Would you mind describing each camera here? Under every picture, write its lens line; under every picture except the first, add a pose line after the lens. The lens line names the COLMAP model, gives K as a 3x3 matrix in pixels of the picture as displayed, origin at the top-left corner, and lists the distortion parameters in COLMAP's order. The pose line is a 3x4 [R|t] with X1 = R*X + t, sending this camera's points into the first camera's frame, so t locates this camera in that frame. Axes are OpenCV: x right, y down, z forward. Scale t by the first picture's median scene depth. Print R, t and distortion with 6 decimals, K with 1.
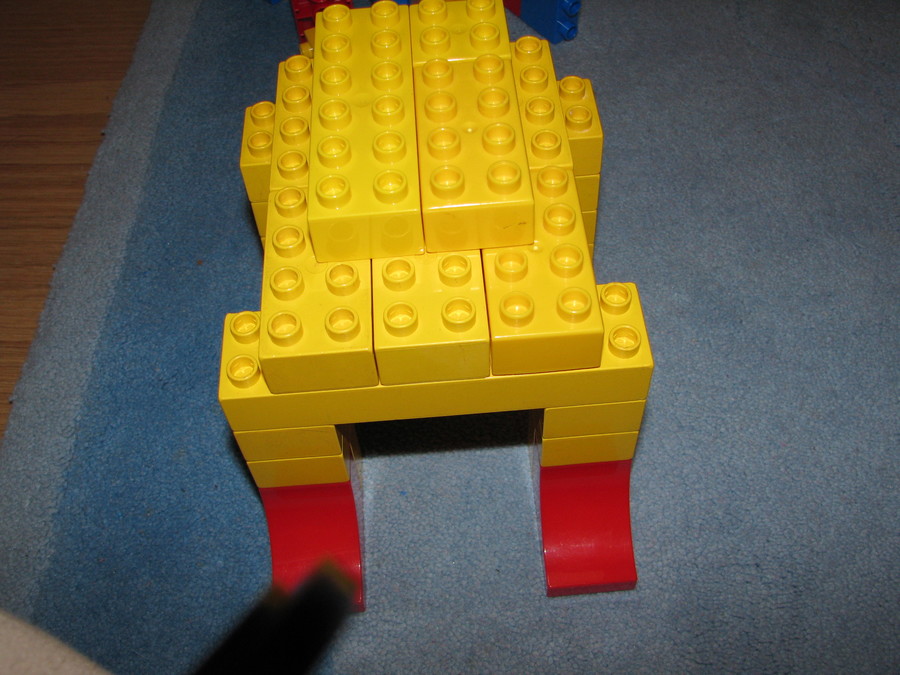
lens RADIAL K [[974.3, 0, 457.8], [0, 974.3, 363.9], [0, 0, 1]] dist [-0.212961, 0.270828]
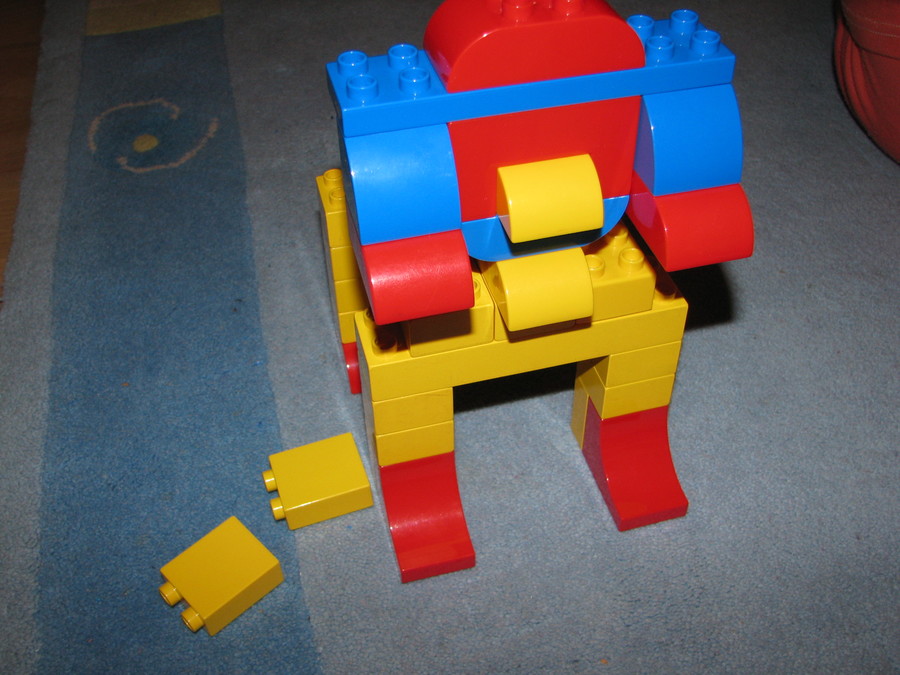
lens RADIAL K [[981.5, 0, 457.4], [0, 981.5, 360.8], [0, 0, 1]] dist [-0.213063, 0.267808]
pose [[0.964961, -0.174438, 0.196017, -0.122913], [0.209938, 0.961386, -0.177939, 0.173935], [-0.157408, 0.212856, 0.964321, -0.174966]]
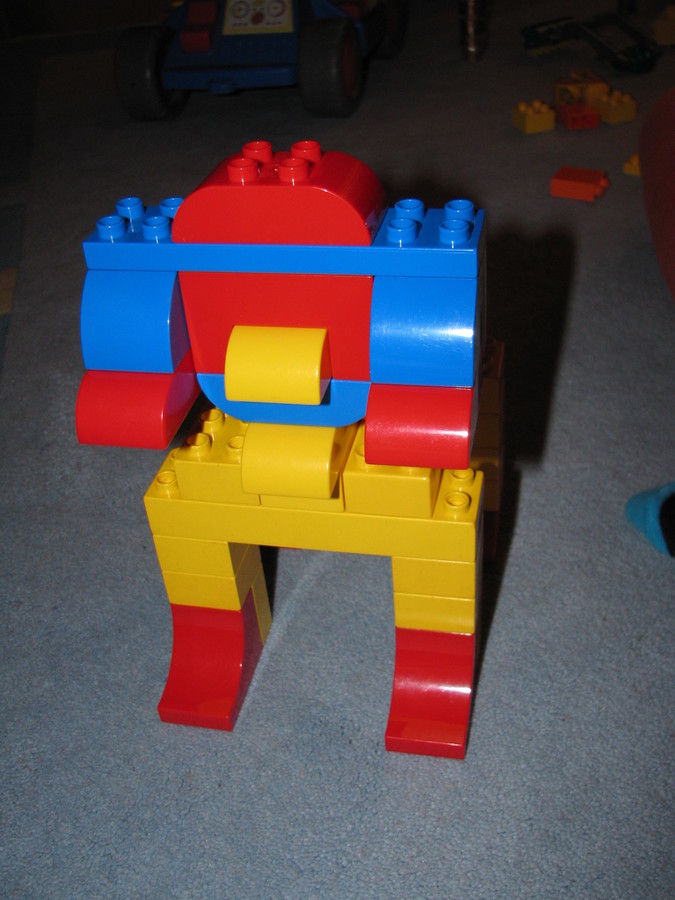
lens RADIAL K [[981.5, 0, 366.1], [0, 981.5, 427.1], [0, 0, 1]] dist [-0.213063, 0.267808]
pose [[0.963707, -0.181269, 0.195984, 0.197431], [0.240707, 0.907491, -0.344267, 0.006776], [-0.115449, 0.378947, 0.918189, -0.002972]]
